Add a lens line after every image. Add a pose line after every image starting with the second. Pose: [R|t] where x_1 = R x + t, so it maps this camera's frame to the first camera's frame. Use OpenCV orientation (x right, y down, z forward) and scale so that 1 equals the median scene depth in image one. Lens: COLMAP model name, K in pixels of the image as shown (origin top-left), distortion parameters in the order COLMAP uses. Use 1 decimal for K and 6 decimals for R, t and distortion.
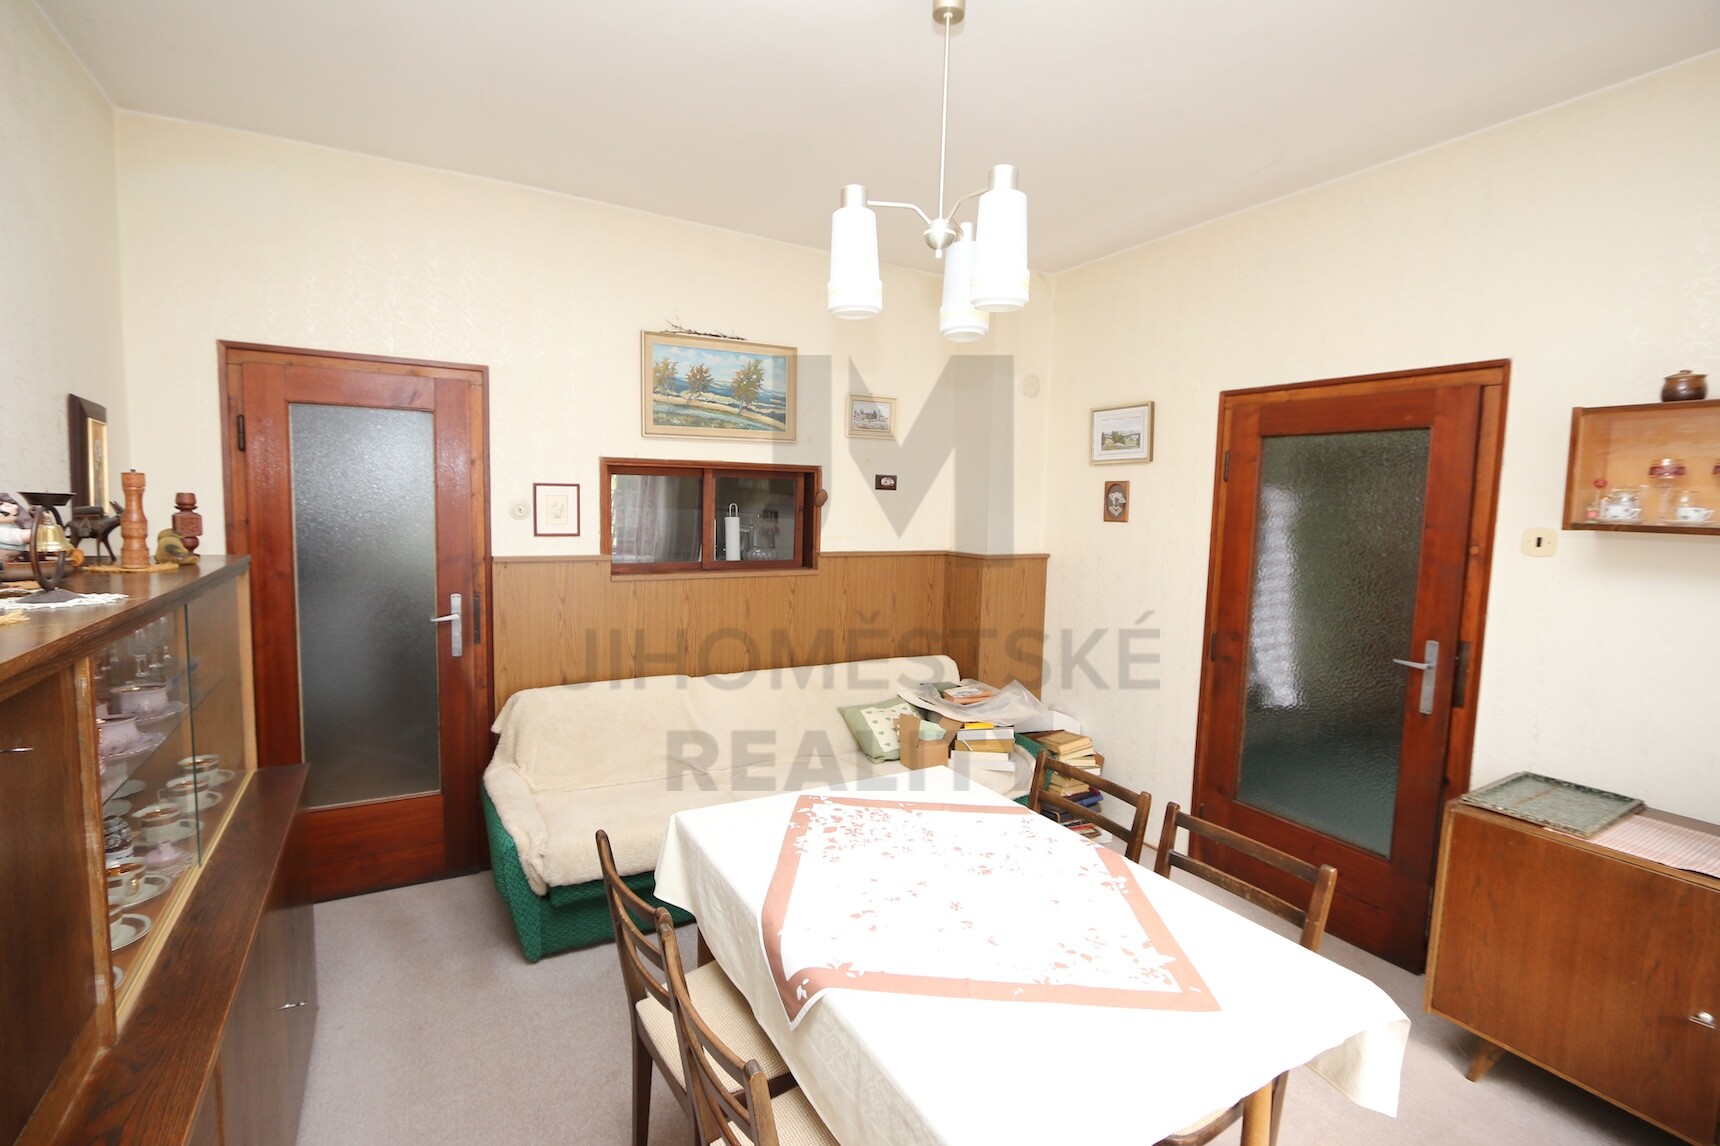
lens RADIAL K [[783.9, 0, 850.8], [0, 783.9, 567.3], [0, 0, 1]] dist [-0.023839, -0.000767]
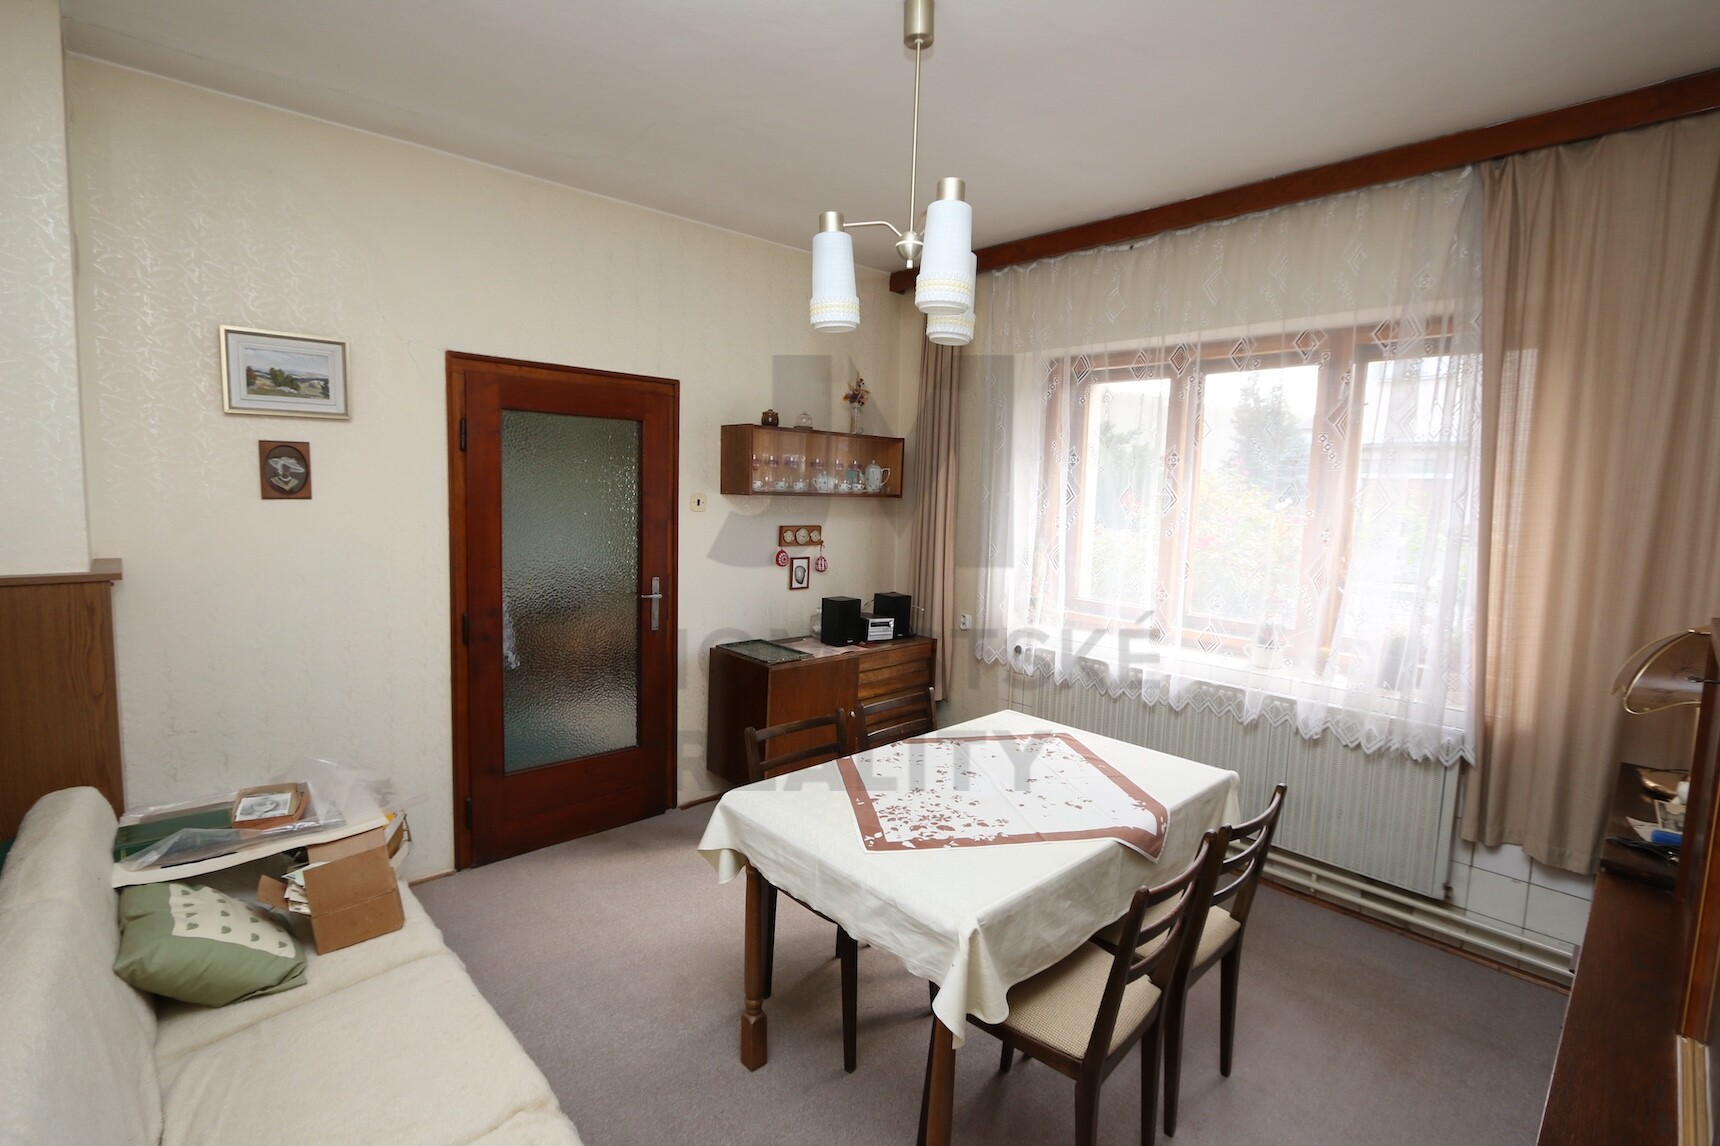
lens RADIAL K [[783.9, 0, 852.0], [0, 783.9, 572.2], [0, 0, 1]] dist [-0.023839, -0.000767]
pose [[-0.229766, -0.136001, 0.963697, -0.491114], [0.045827, 0.987578, 0.150297, -0.078526], [-0.972166, 0.078697, -0.220679, 0.696291]]
